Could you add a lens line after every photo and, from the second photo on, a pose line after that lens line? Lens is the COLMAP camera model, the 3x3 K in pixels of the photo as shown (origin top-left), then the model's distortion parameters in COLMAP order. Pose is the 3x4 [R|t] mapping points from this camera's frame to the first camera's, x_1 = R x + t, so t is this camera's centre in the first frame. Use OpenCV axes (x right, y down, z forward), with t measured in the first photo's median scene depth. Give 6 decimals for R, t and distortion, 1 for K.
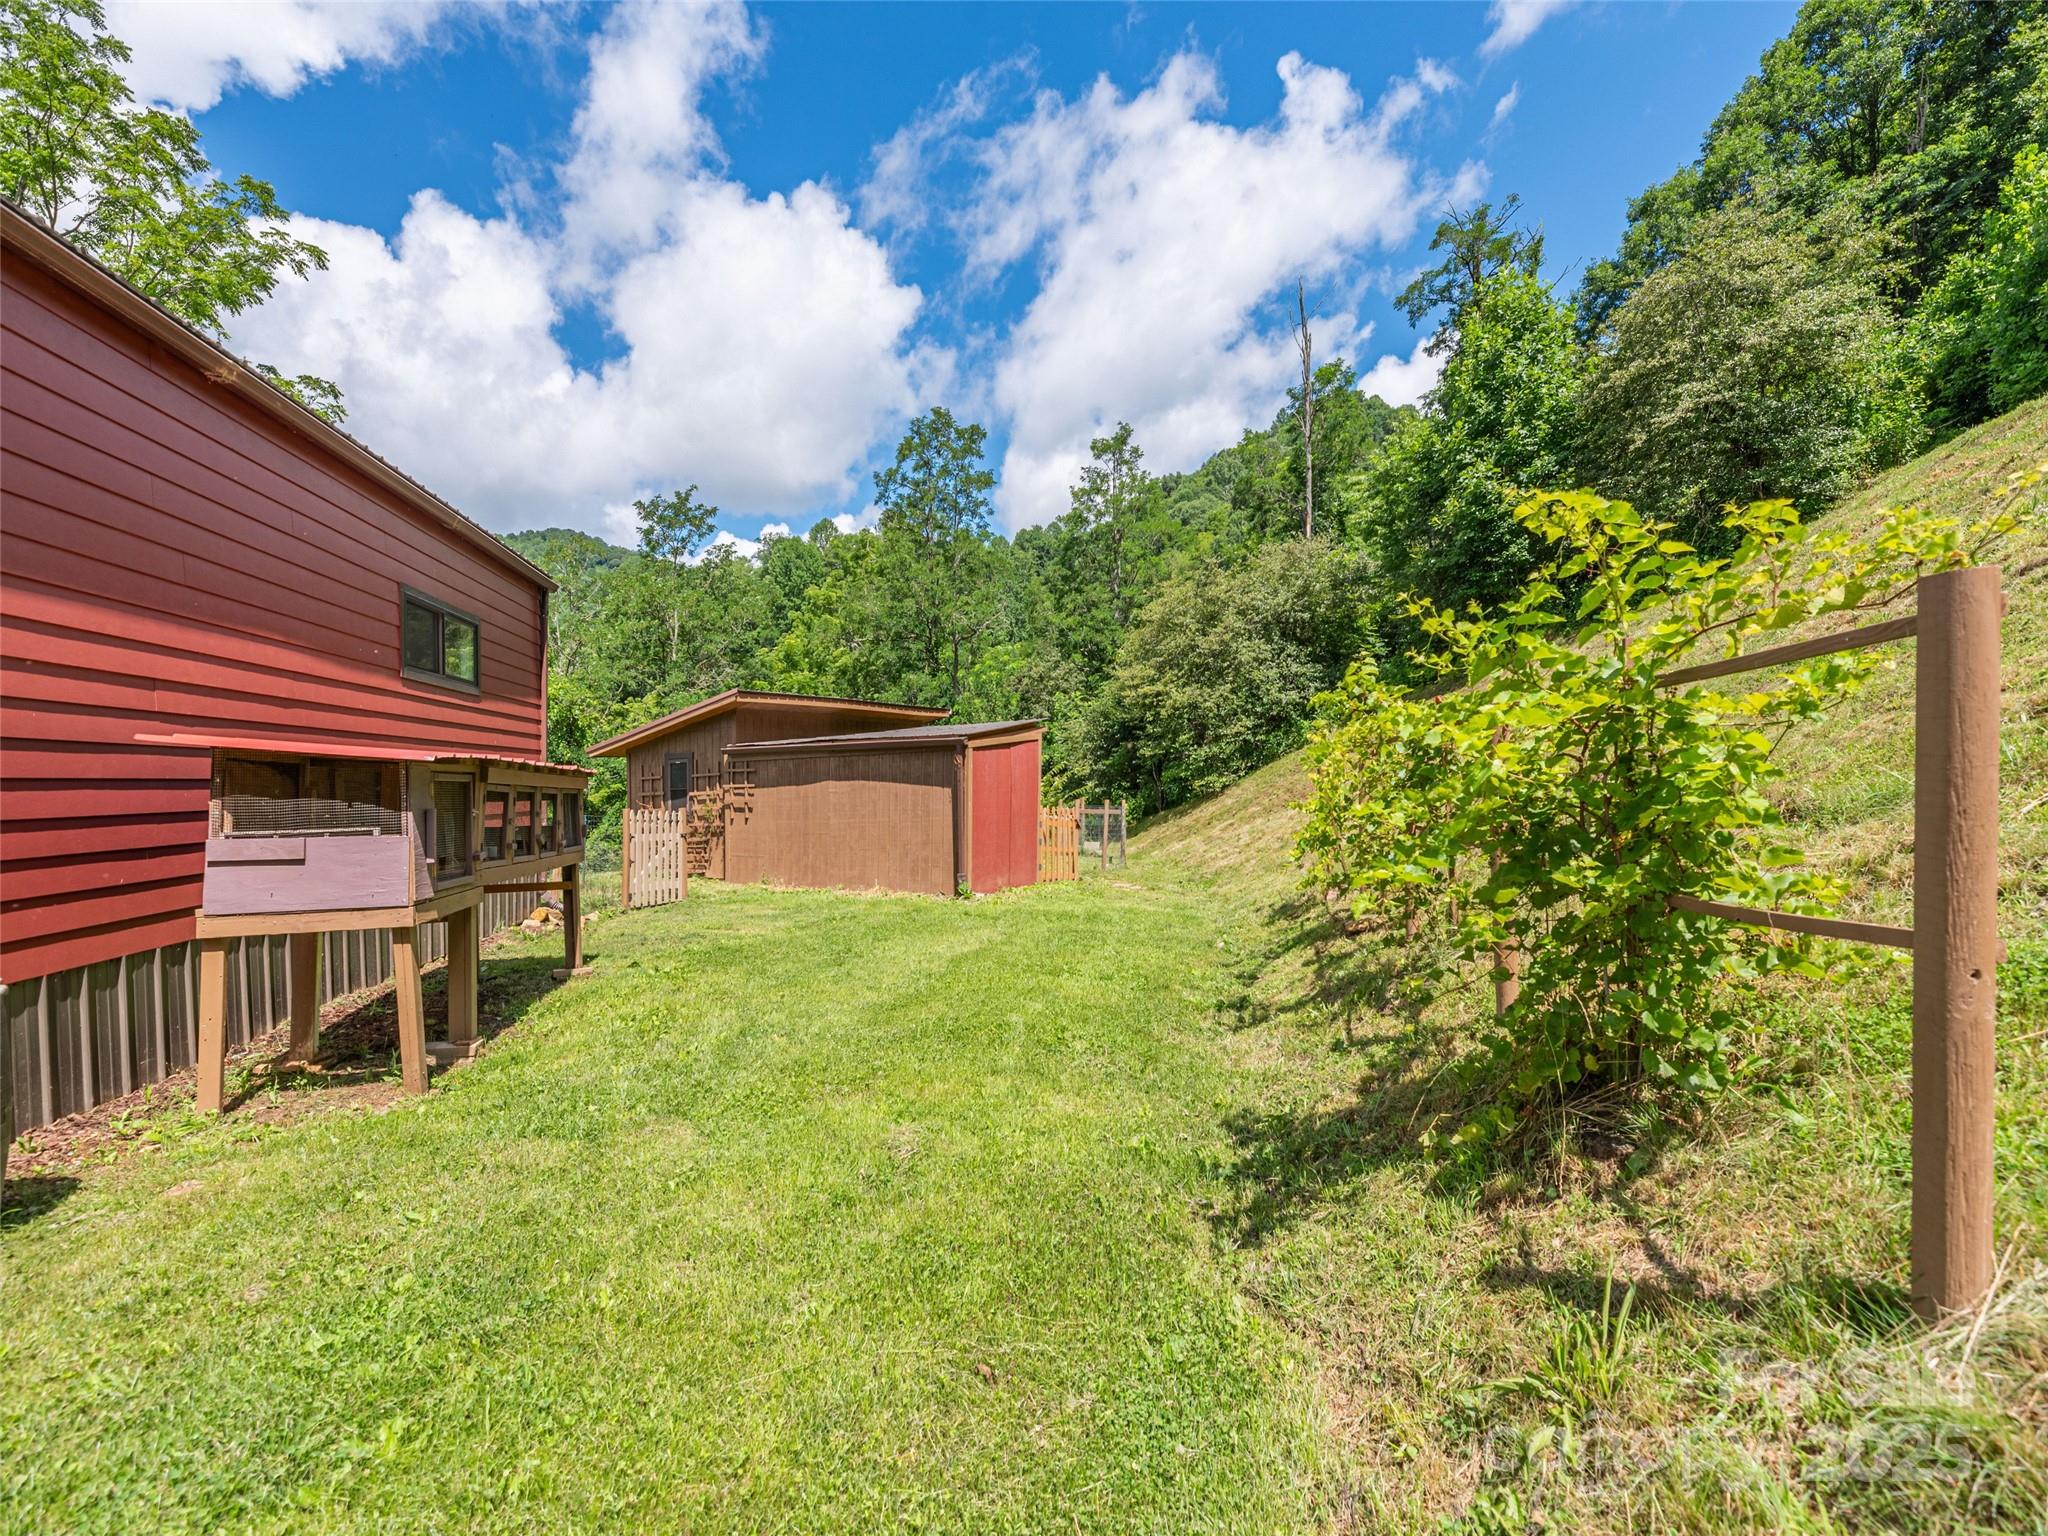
lens RADIAL K [[885.6, 0, 959.3], [0, 885.6, 923.4], [0, 0, 1]] dist [0.002857, 0.000306]
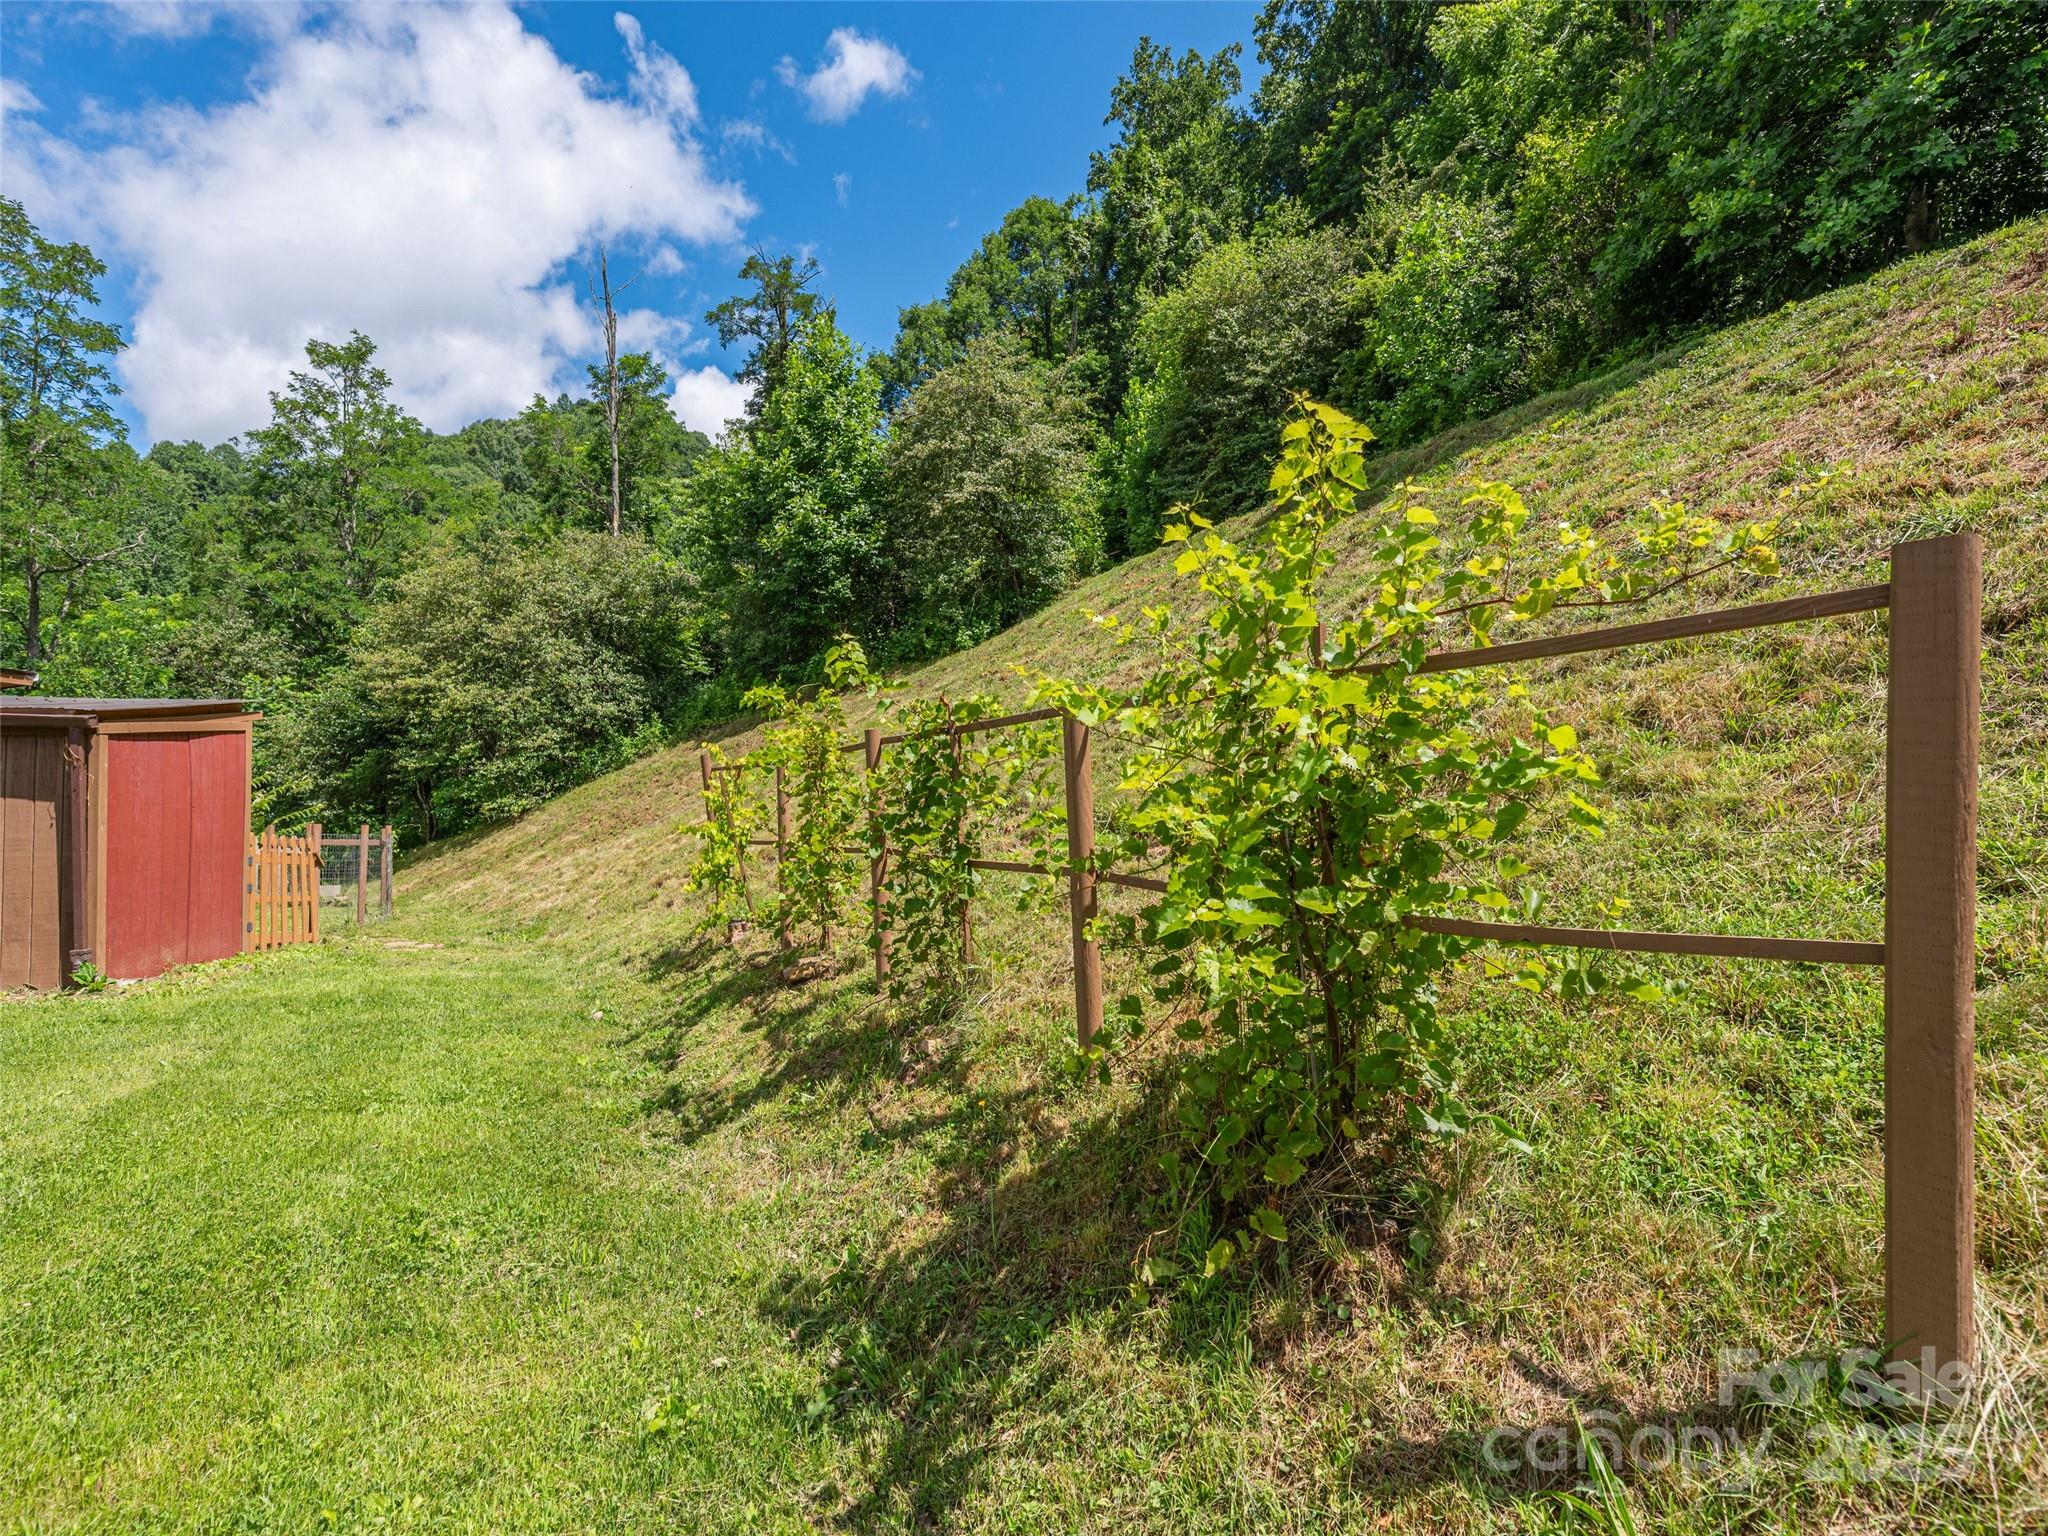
lens RADIAL K [[936.1, 0, 1019.8], [0, 936.1, 845.6], [0, 0, 1]] dist [0.000333, 0.000752]
pose [[0.682843, -0.010071, 0.730496, -0.021908], [0.099666, 0.991841, -0.079490, -0.011956], [-0.723735, 0.127084, 0.678275, 0.118578]]
